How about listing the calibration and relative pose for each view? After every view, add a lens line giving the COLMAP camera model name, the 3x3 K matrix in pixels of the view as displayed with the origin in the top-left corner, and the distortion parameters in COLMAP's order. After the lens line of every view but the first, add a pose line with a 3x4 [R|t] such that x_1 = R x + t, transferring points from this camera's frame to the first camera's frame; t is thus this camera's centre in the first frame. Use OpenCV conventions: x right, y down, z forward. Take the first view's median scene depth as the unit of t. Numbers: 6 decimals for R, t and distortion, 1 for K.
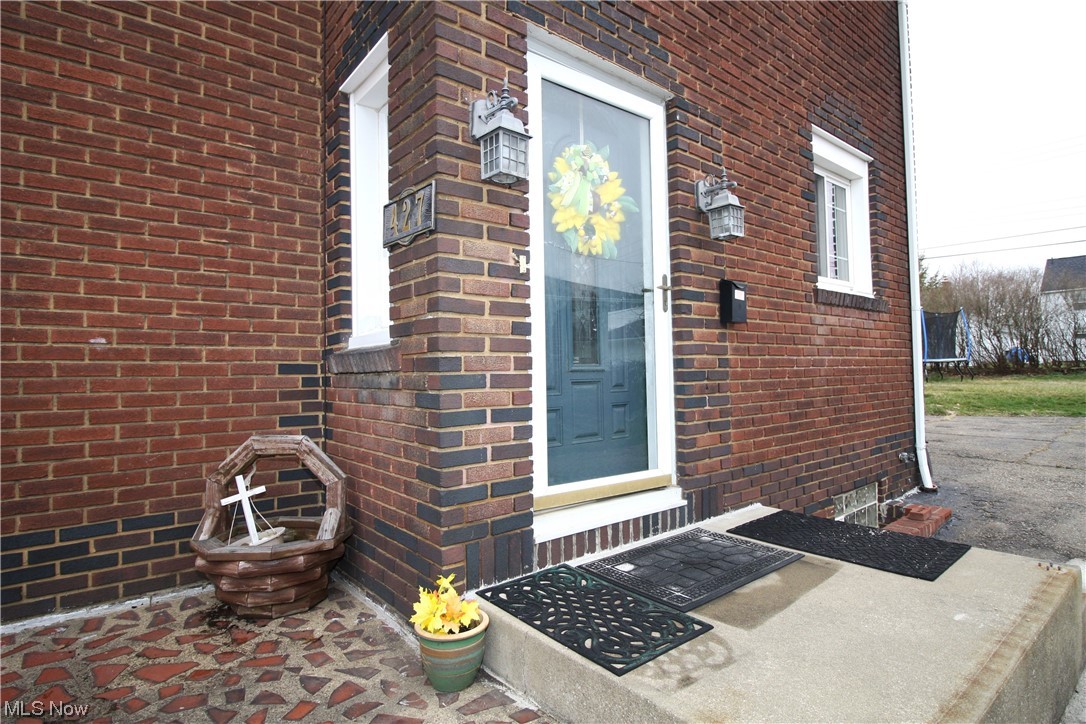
lens RADIAL K [[568.6, 0, 545.9], [0, 568.6, 345.3], [0, 0, 1]] dist [0.002076, -0.009955]
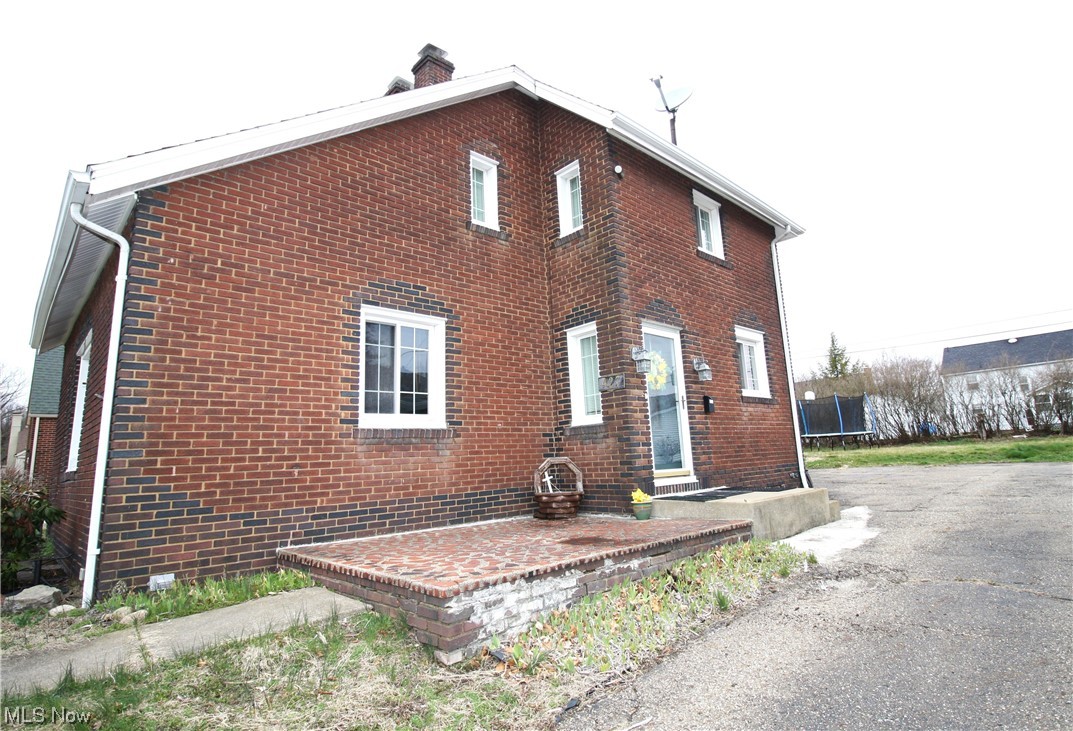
lens RADIAL K [[547.2, 0, 550.9], [0, 547.2, 349.8], [0, 0, 1]] dist [-0.003731, -0.001026]
pose [[0.997135, -0.018723, 0.073296, -0.614550], [0.029596, 0.988212, -0.150202, 0.033943], [-0.069619, 0.151941, 0.985935, -1.563243]]
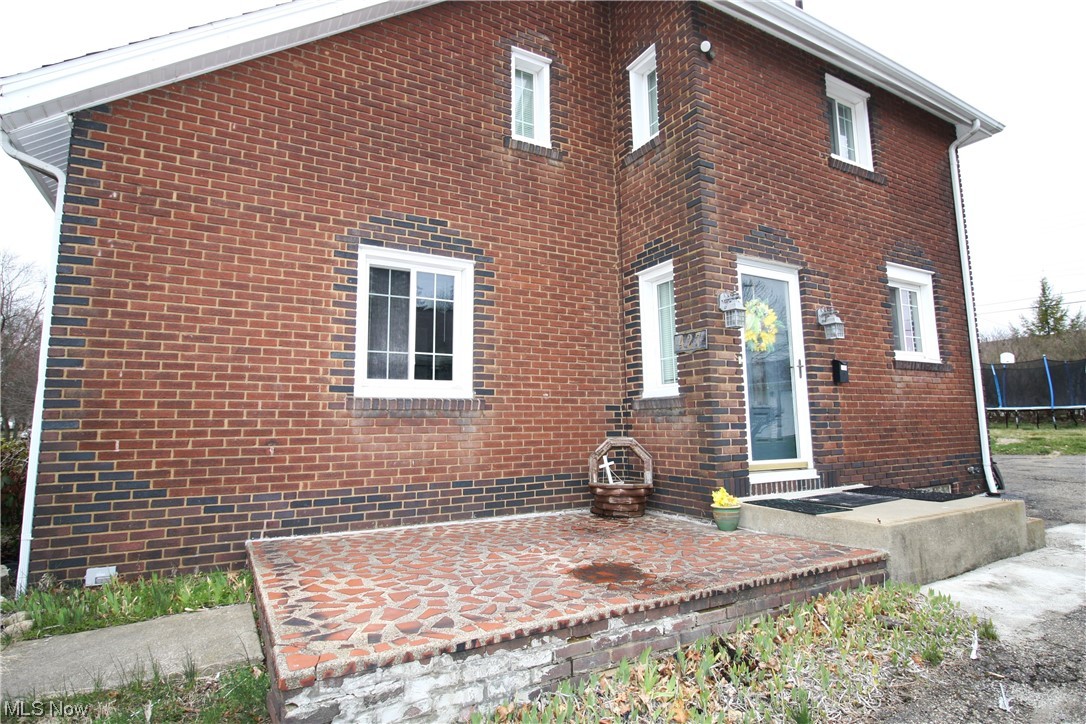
lens RADIAL K [[568.6, 0, 550.6], [0, 568.6, 345.0], [0, 0, 1]] dist [0.002076, -0.009955]
pose [[0.985877, -0.021139, -0.166134, -0.322788], [0.006396, 0.996031, -0.088777, -0.003761], [0.167351, 0.086461, 0.982099, -1.088087]]
